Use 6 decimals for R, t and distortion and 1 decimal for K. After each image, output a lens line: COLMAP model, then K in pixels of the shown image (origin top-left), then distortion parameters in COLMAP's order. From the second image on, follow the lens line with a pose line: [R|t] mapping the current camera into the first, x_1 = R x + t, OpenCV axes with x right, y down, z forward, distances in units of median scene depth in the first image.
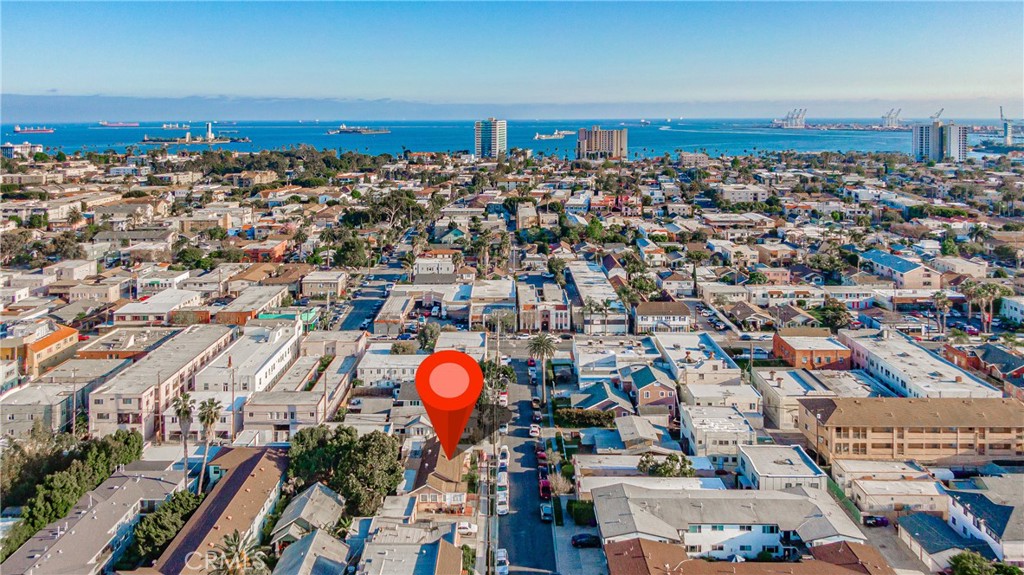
lens RADIAL K [[740.5, 0, 511.6], [0, 740.5, 286.6], [0, 0, 1]] dist [0.024665, -0.001384]
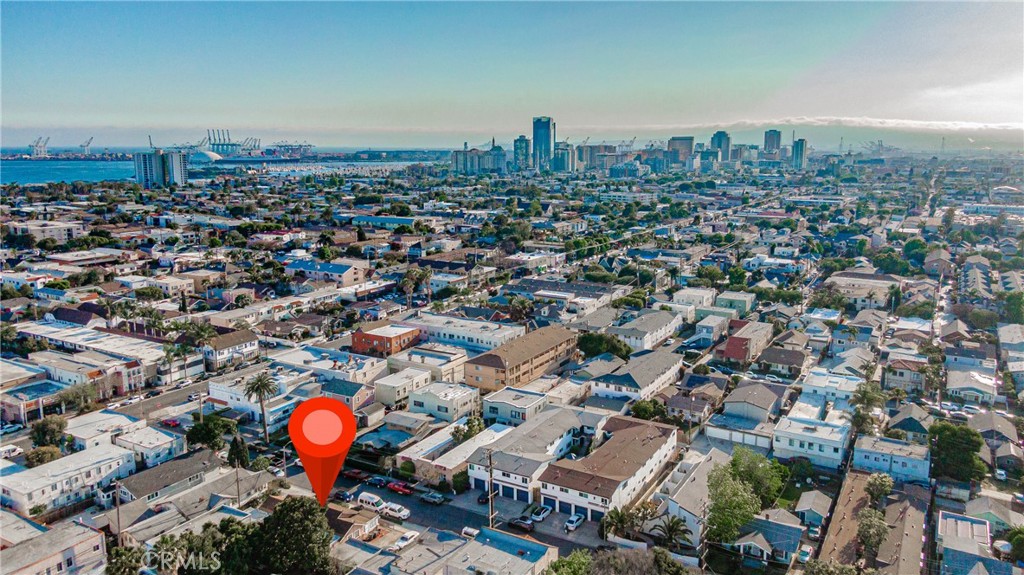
lens RADIAL K [[740.5, 0, 512.6], [0, 740.5, 288.5], [0, 0, 1]] dist [0.024665, -0.001384]
pose [[0.509744, -0.168842, 0.843596, -0.384071], [0.196795, 0.977439, 0.076716, -0.034658], [-0.837516, 0.126910, 0.531471, 0.125041]]
